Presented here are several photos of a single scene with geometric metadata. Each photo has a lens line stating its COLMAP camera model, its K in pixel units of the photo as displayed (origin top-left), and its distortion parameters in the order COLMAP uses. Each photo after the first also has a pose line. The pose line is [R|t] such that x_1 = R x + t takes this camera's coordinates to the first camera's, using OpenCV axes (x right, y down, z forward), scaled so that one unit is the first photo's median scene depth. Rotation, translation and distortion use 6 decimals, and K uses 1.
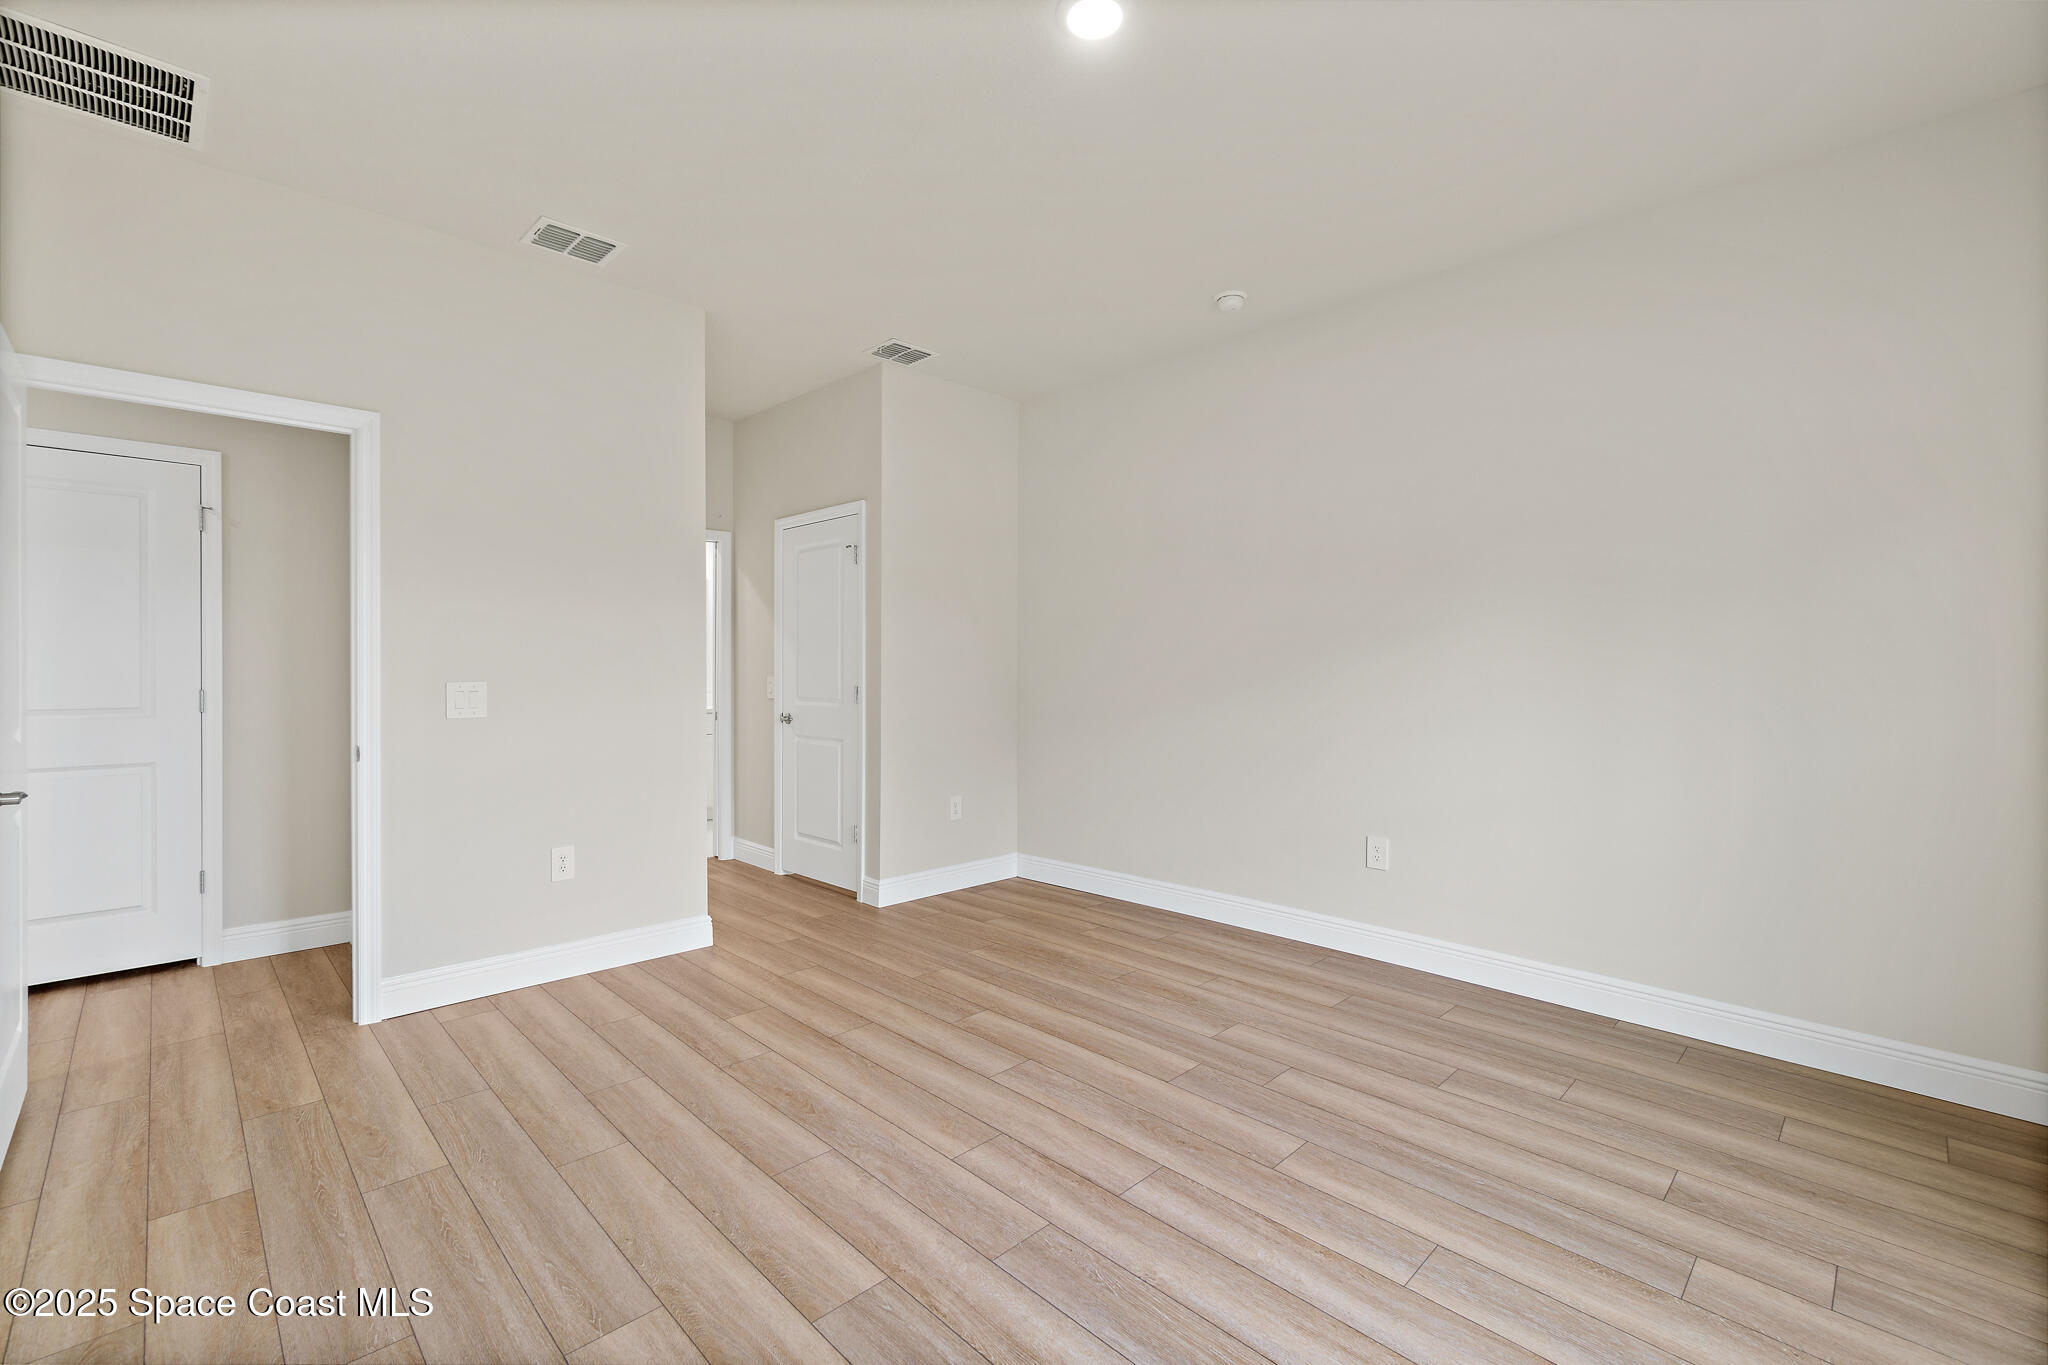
lens RADIAL K [[888.5, 0, 1006.2], [0, 888.5, 666.8], [0, 0, 1]] dist [-0.004620, 0.000069]
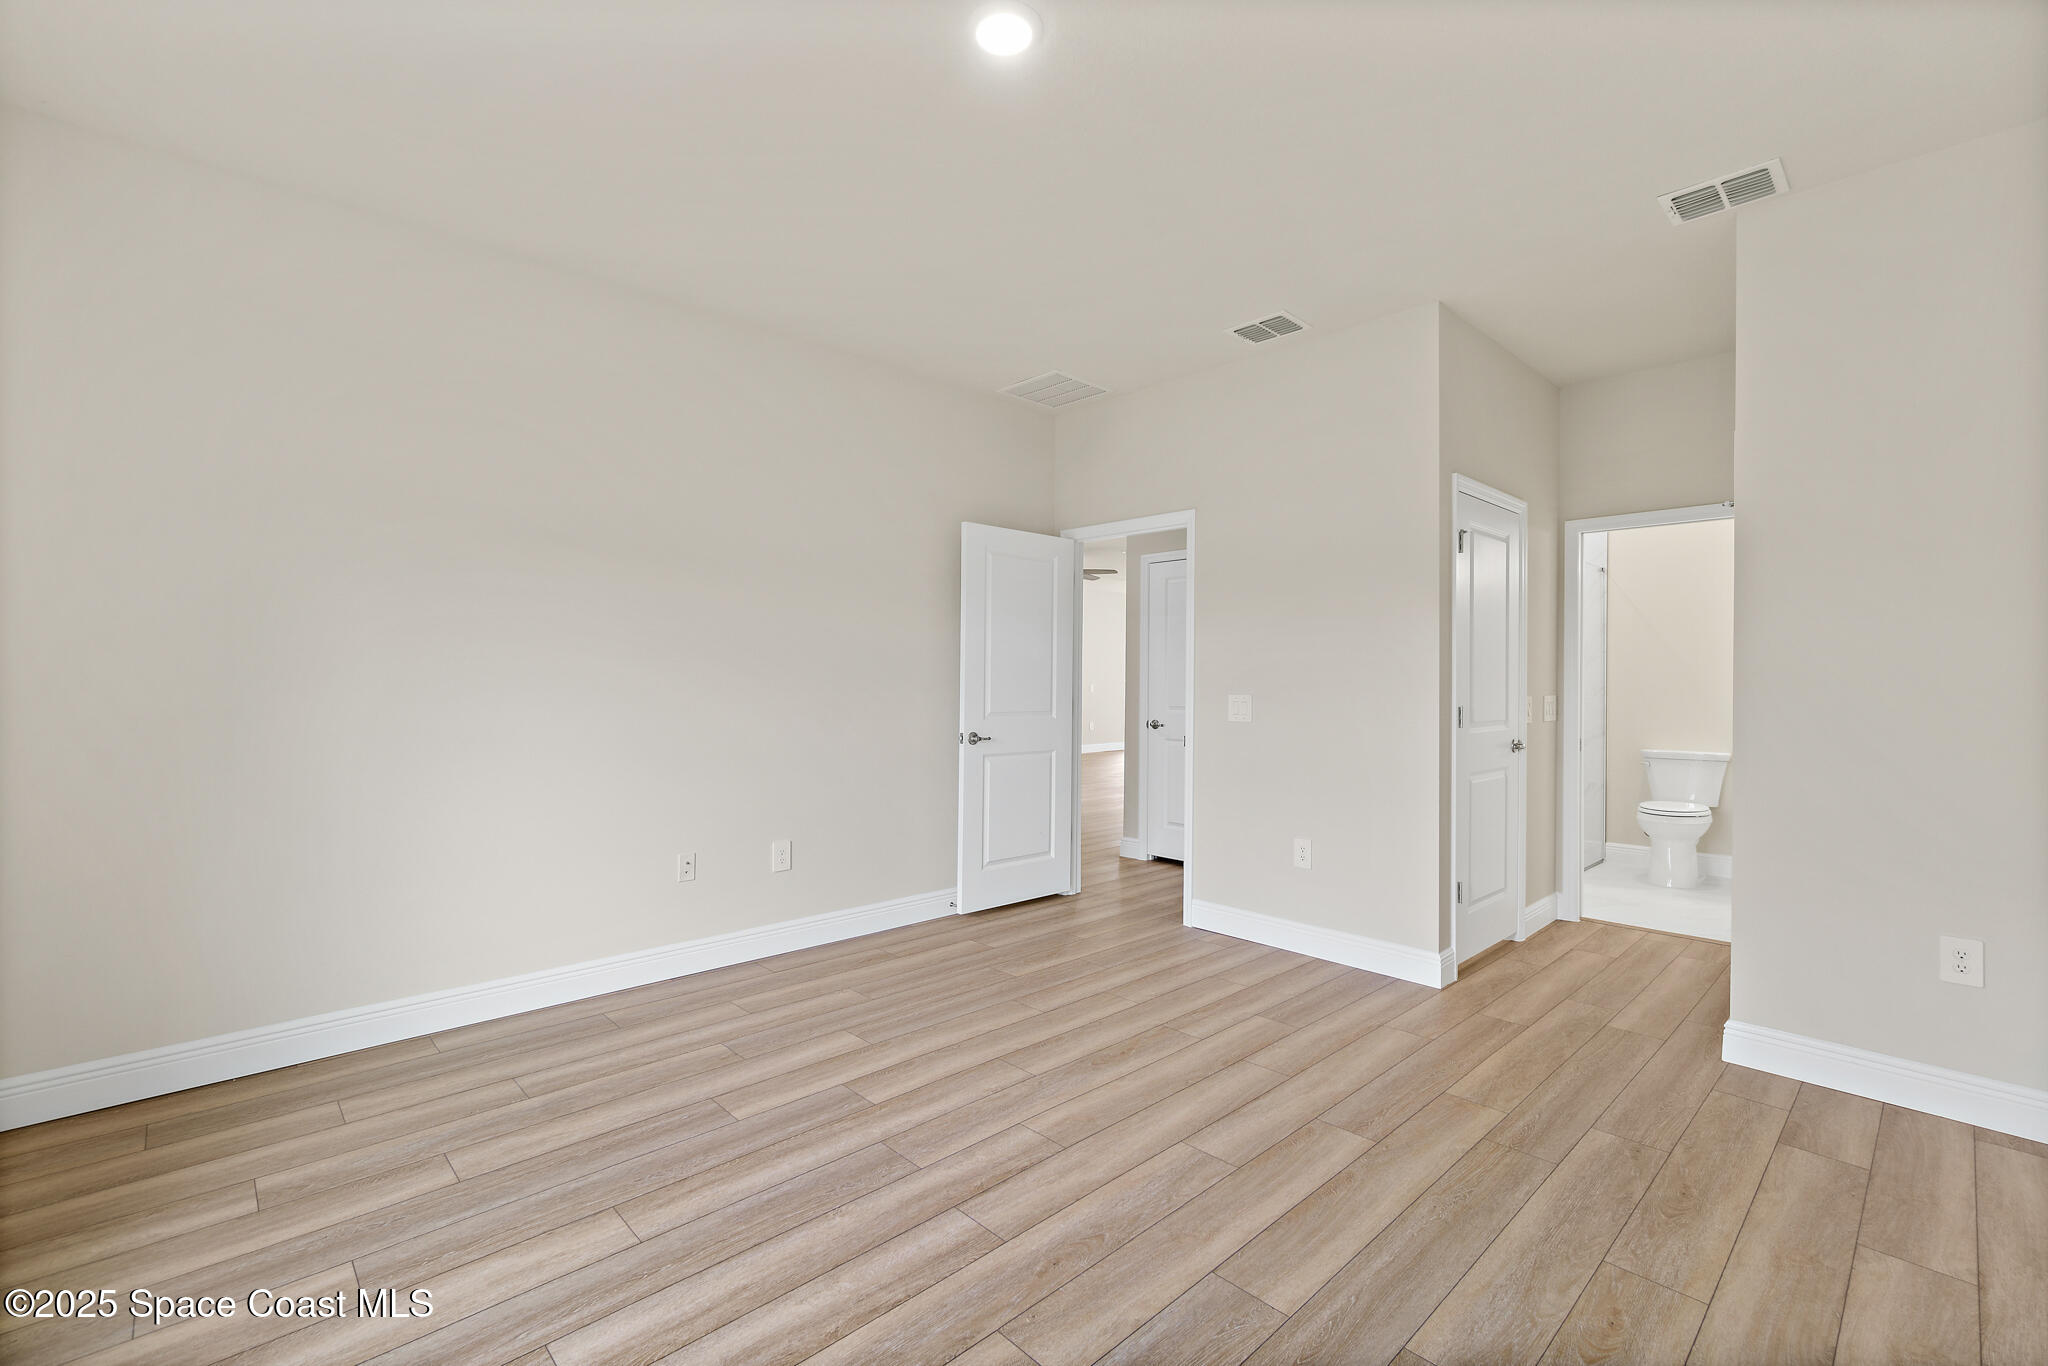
lens RADIAL K [[888.5, 0, 1006.2], [0, 888.5, 667.3], [0, 0, 1]] dist [-0.004620, 0.000069]
pose [[-0.025628, -0.015793, -0.999547, 0.764332], [-0.007518, 0.999850, -0.015605, -0.003036], [0.999643, 0.007114, -0.025743, 0.719320]]
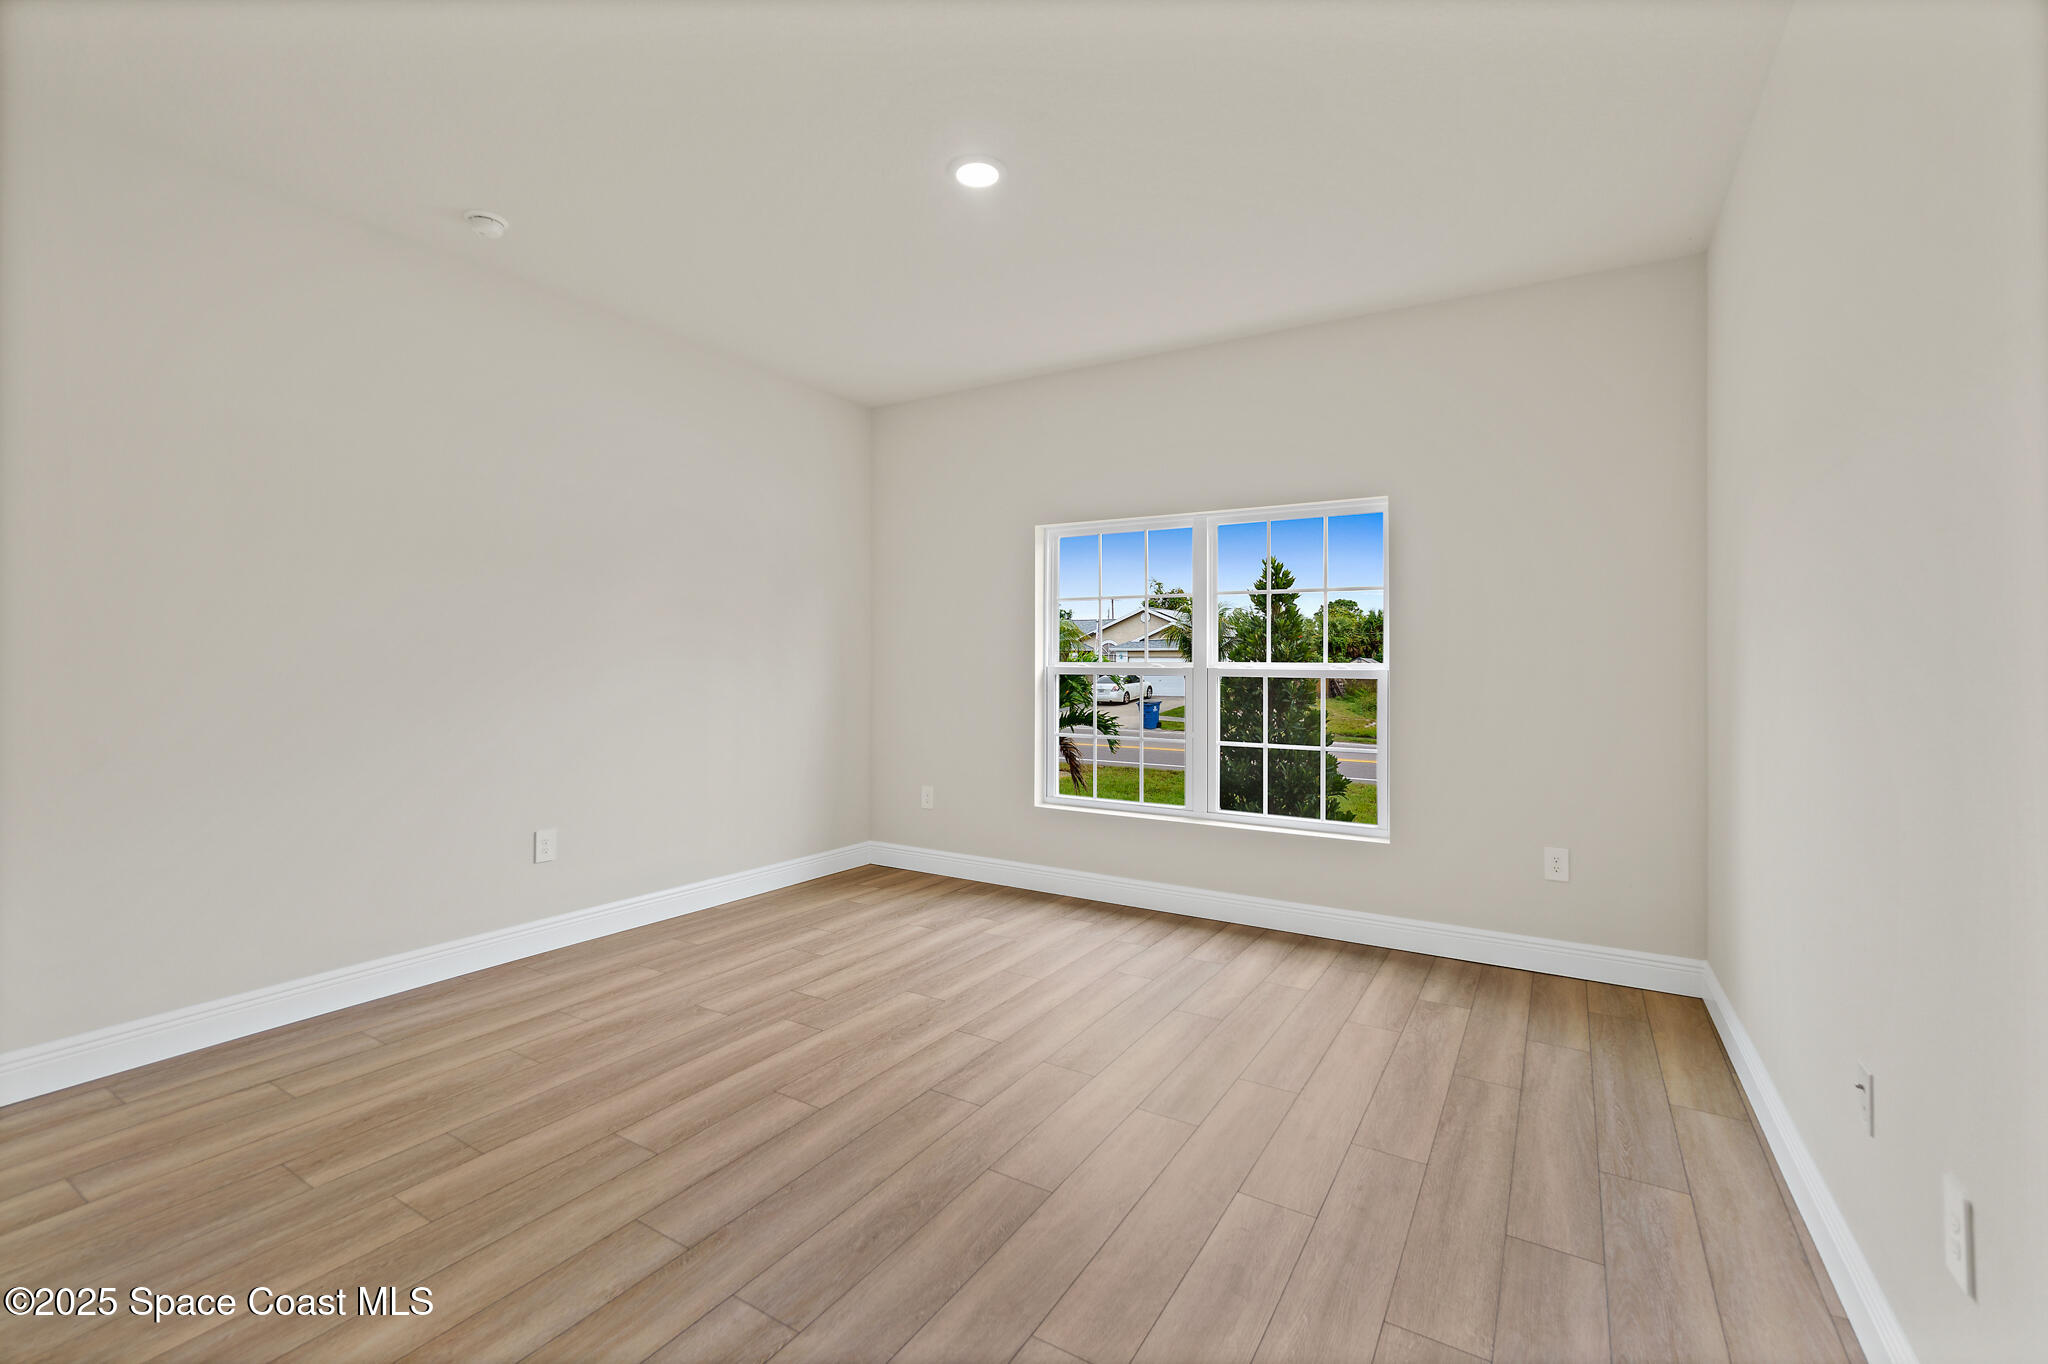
lens RADIAL K [[888.5, 0, 1006.2], [0, 888.5, 666.3], [0, 0, 1]] dist [-0.004620, 0.000069]
pose [[-0.235150, -0.009023, 0.971917, -0.823489], [-0.007473, 0.999944, 0.007475, -0.006662], [-0.971930, -0.005506, -0.235204, 0.882383]]
